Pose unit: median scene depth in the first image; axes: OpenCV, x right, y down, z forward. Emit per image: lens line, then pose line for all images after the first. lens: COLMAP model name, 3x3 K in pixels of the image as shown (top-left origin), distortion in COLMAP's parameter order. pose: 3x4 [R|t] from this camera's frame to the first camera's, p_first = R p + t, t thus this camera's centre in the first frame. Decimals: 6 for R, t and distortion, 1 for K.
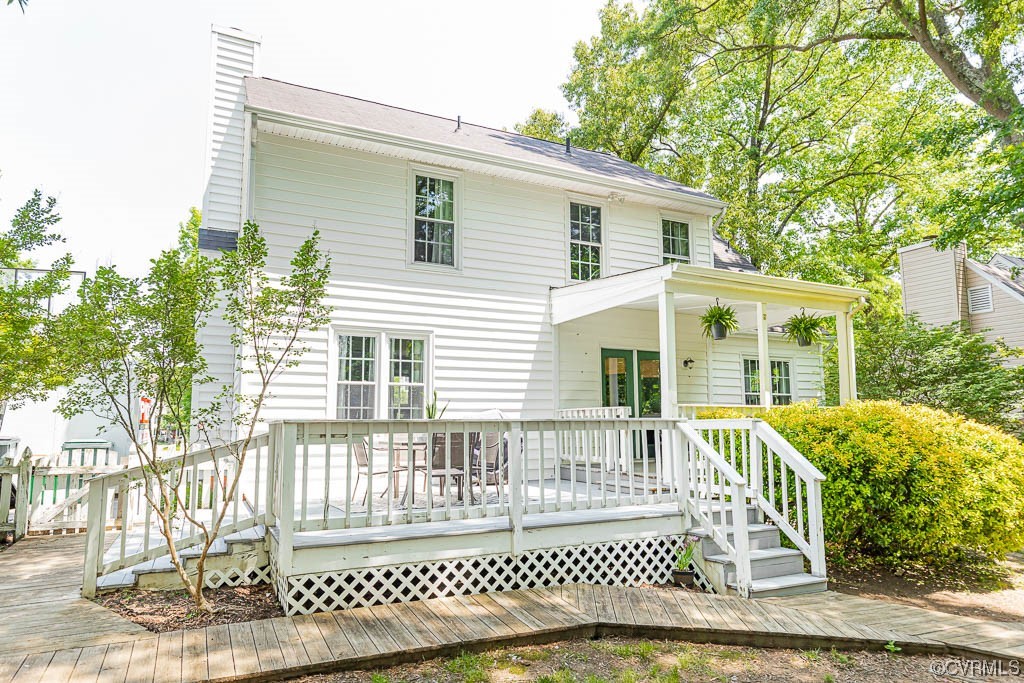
lens RADIAL K [[636.5, 0, 508.7], [0, 636.5, 355.4], [0, 0, 1]] dist [-0.002509, -0.002312]
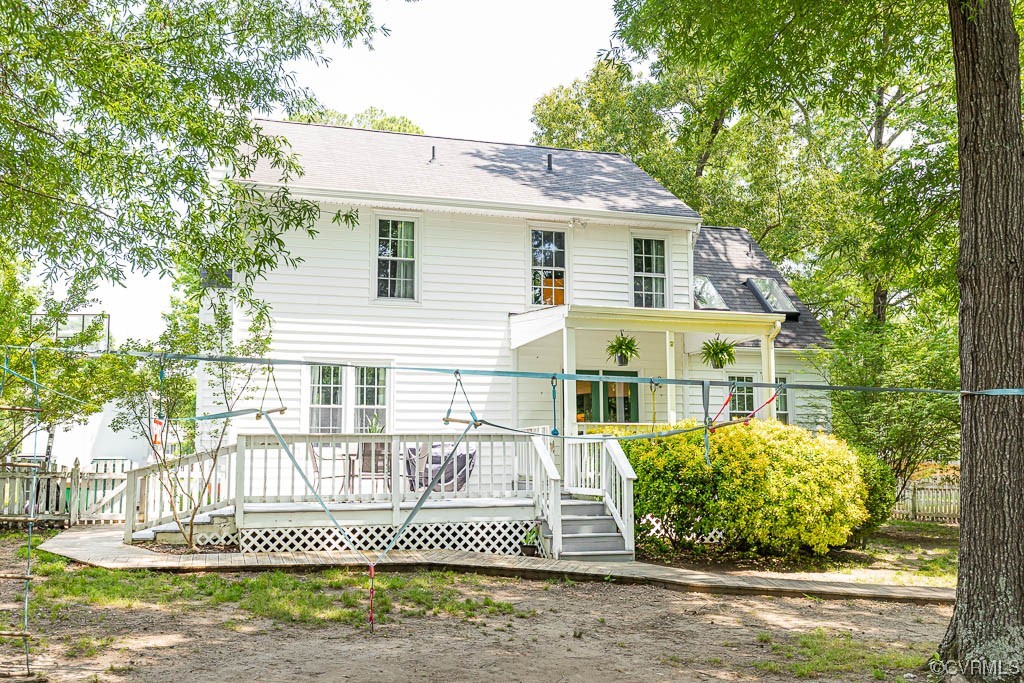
lens RADIAL K [[948.7, 0, 512.6], [0, 948.7, 342.0], [0, 0, 1]] dist [-0.025960, 0.000000]
pose [[0.987511, -0.020101, -0.156263, 0.368301], [0.018140, 0.999738, -0.013962, -0.043575], [0.156503, 0.010953, 0.987617, -0.652904]]
